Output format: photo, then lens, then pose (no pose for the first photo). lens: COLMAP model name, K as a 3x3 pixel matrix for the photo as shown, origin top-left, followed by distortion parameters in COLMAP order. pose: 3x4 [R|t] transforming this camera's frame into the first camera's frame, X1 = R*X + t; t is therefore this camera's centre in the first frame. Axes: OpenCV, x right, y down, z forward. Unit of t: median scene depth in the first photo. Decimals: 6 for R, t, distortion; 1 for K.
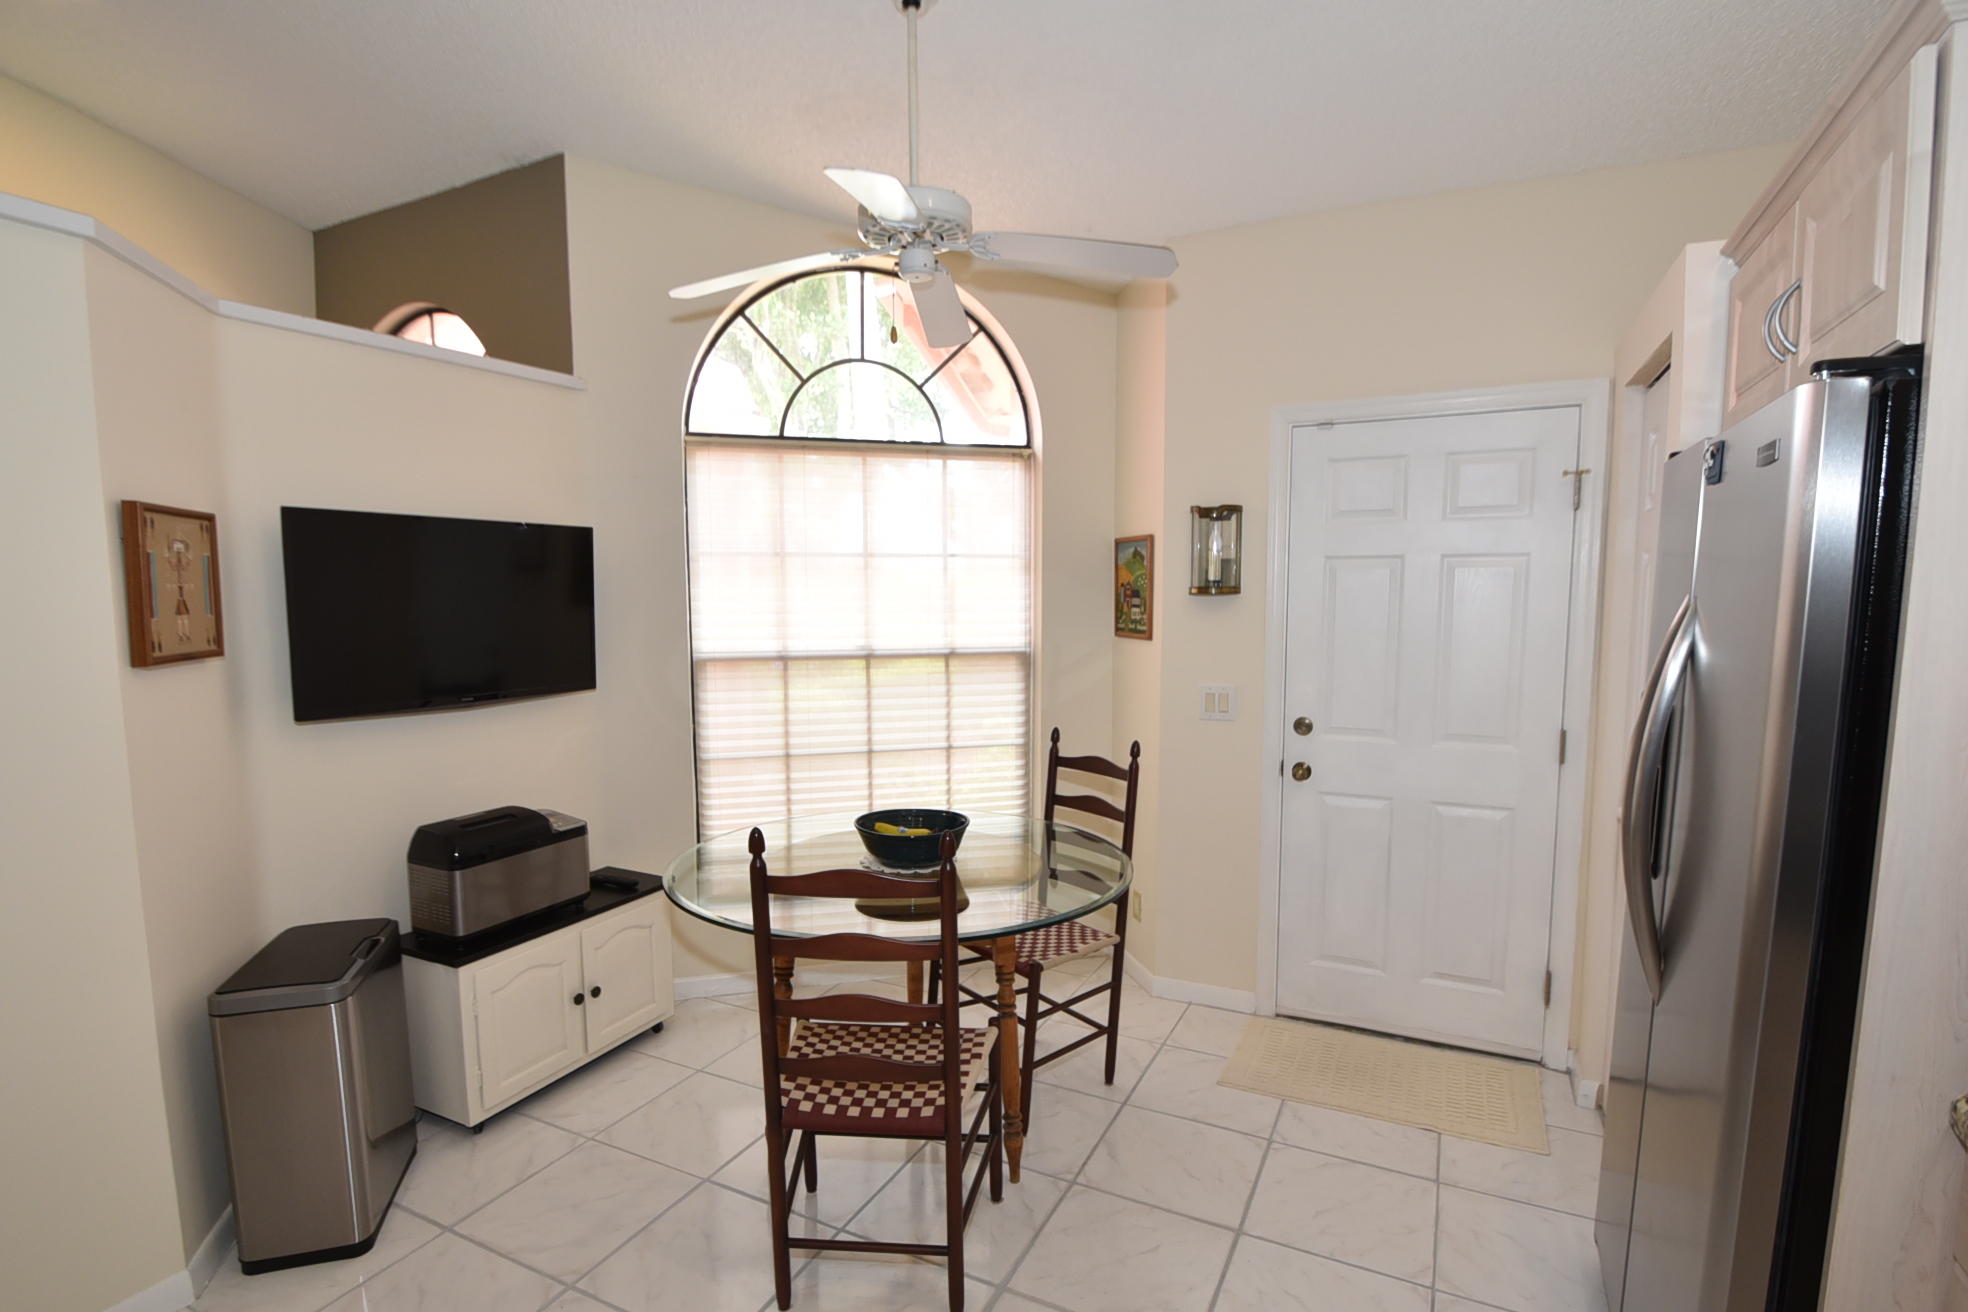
lens RADIAL K [[926.2, 0, 983.3], [0, 926.2, 675.0], [0, 0, 1]] dist [-0.000410, -0.020503]
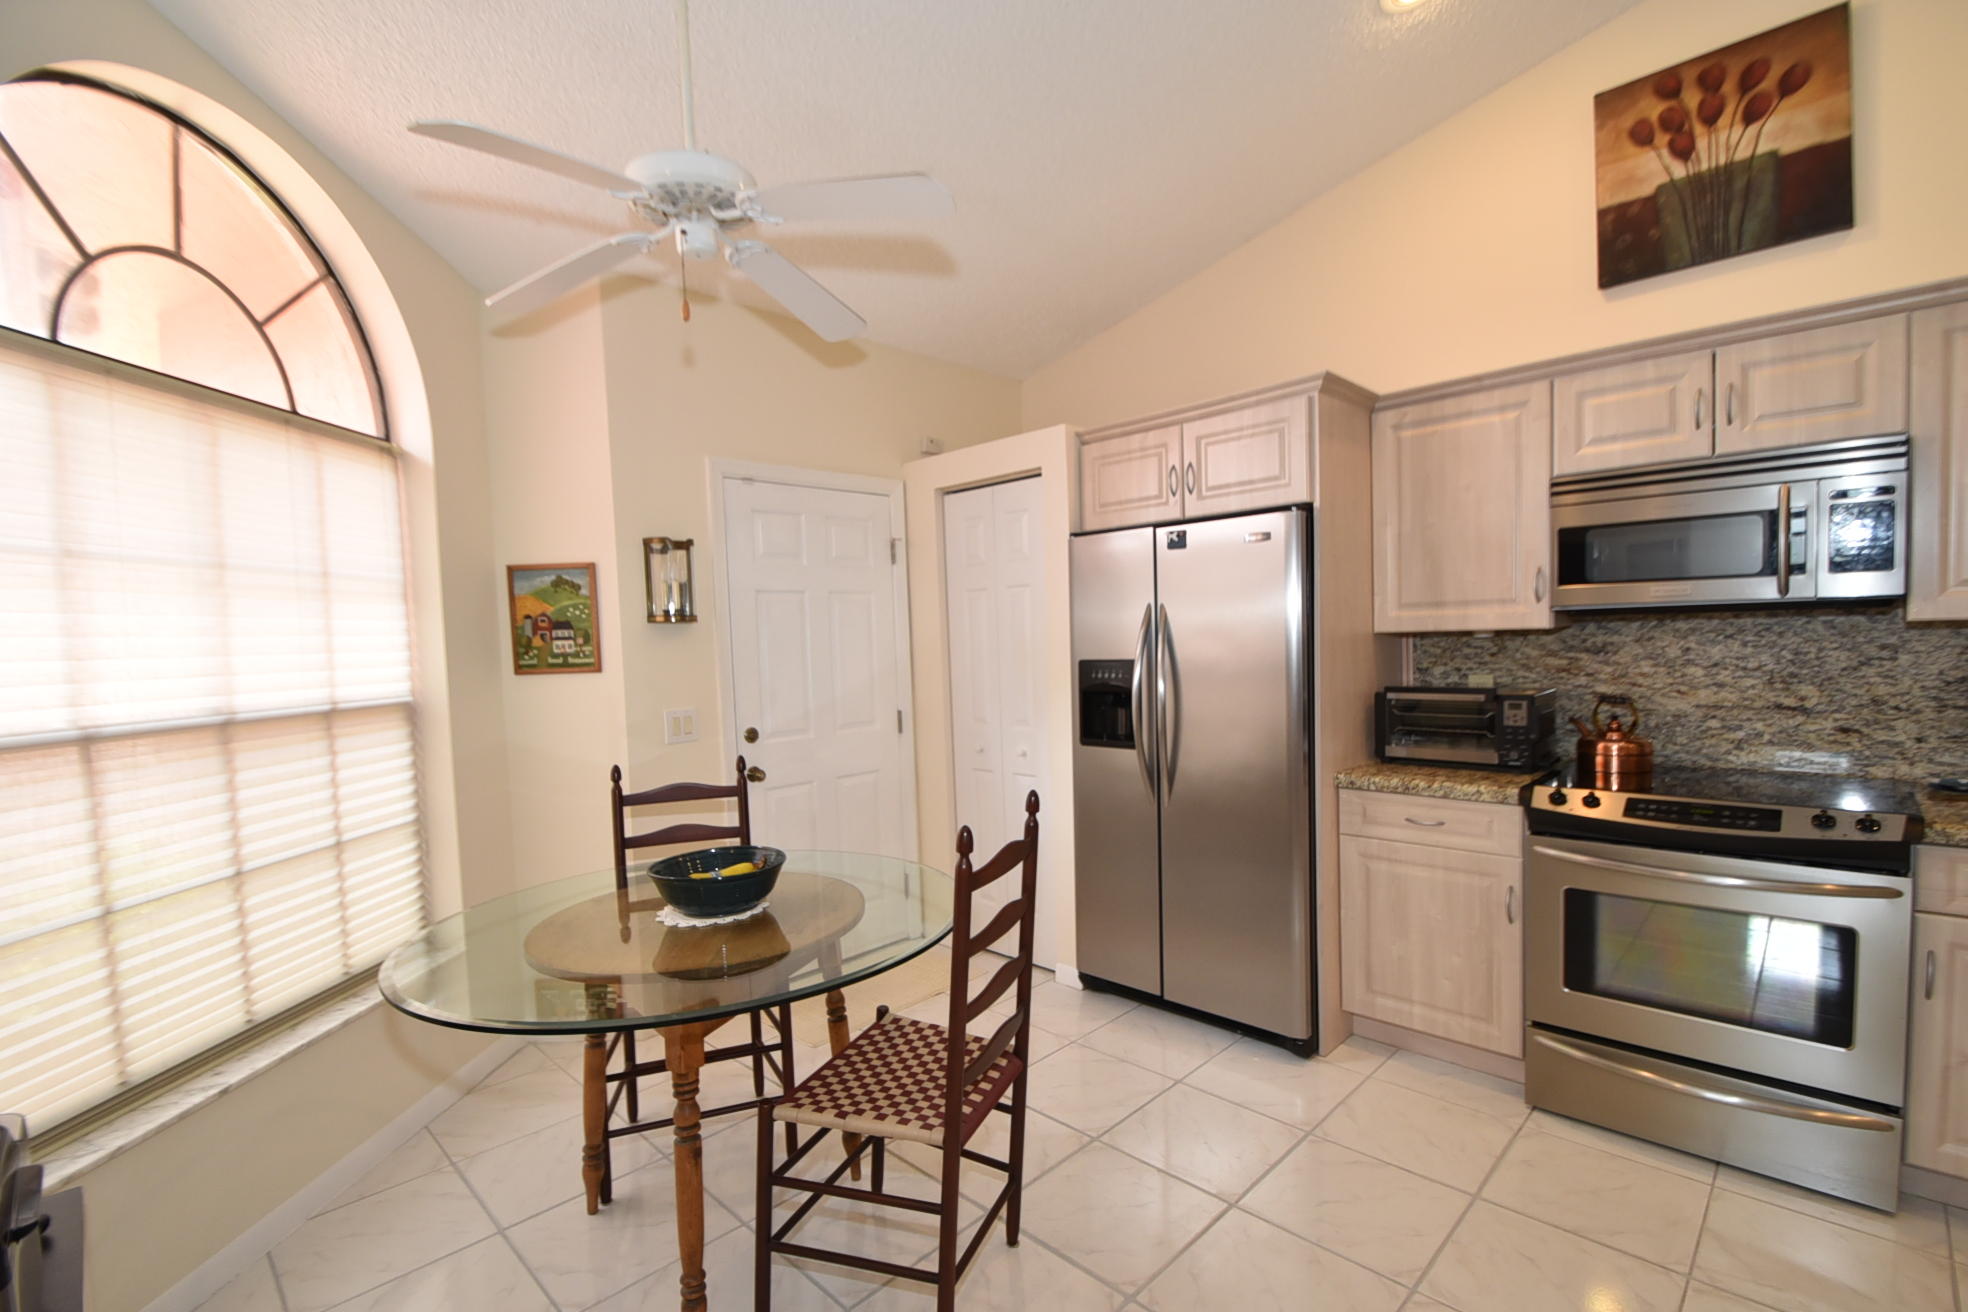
lens RADIAL K [[900.3, 0, 984.8], [0, 900.3, 682.5], [0, 0, 1]] dist [0.018071, -0.018556]
pose [[0.303509, -0.057229, 0.951108, -0.569935], [0.118164, 0.992750, 0.022027, -0.000531], [-0.945473, 0.105701, 0.308071, 0.327739]]
